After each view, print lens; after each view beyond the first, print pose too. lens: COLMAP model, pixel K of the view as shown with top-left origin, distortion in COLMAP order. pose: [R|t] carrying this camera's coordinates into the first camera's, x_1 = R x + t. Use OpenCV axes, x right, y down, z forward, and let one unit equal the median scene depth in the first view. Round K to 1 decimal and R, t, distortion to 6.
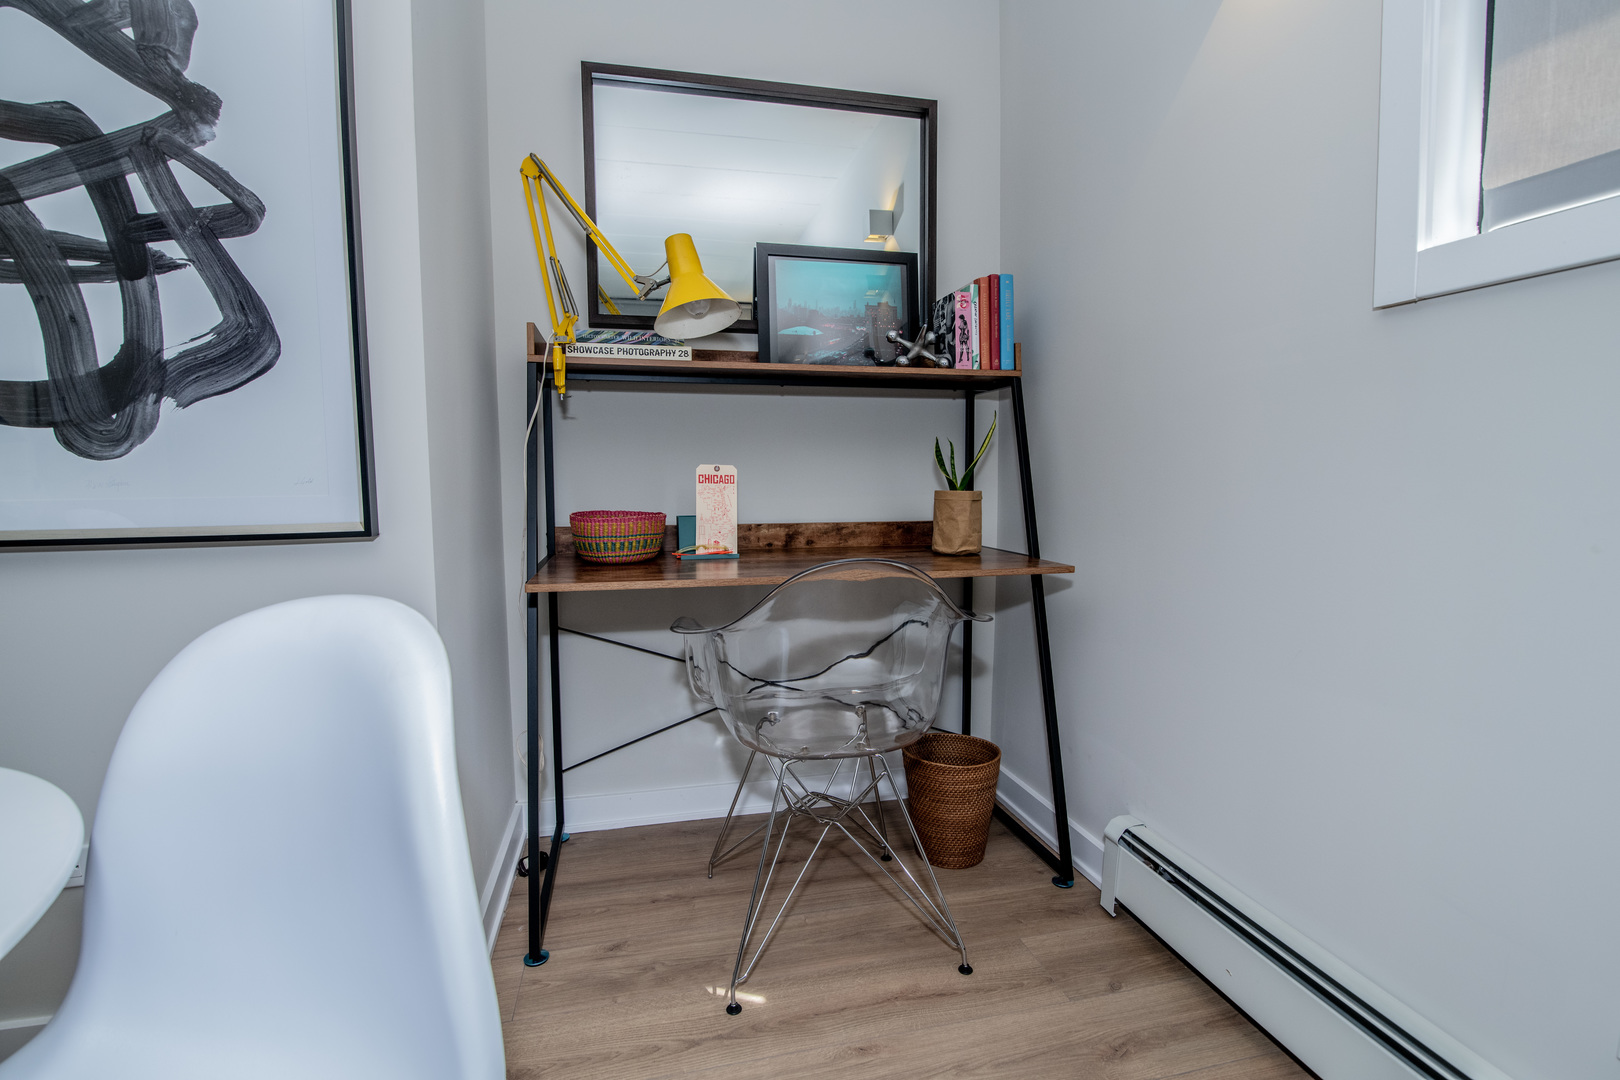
lens RADIAL K [[740.2, 0, 814.3], [0, 740.2, 533.2], [0, 0, 1]] dist [-0.019197, -0.000807]
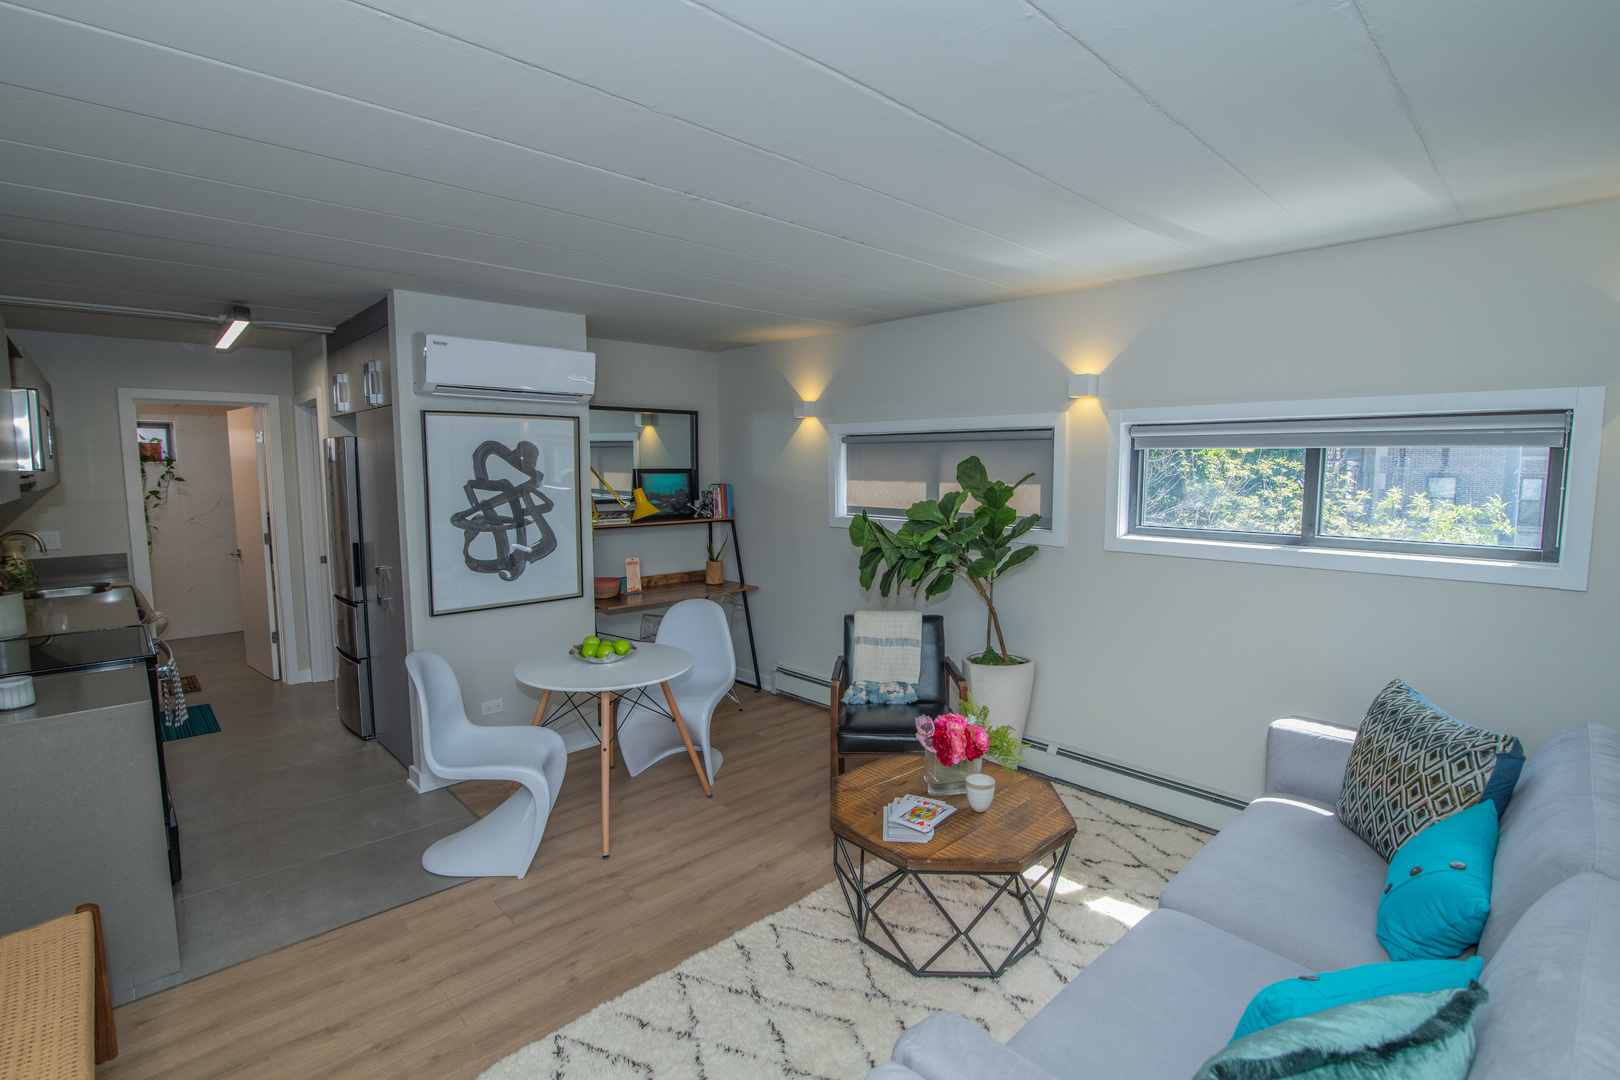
lens RADIAL K [[740.2, 0, 814.3], [0, 740.2, 533.2], [0, 0, 1]] dist [-0.019197, -0.000807]
pose [[0.866187, -0.038783, 0.498213, -0.895084], [0.035942, 0.999237, 0.015297, -0.199276], [-0.498426, 0.004656, 0.866920, -1.646565]]
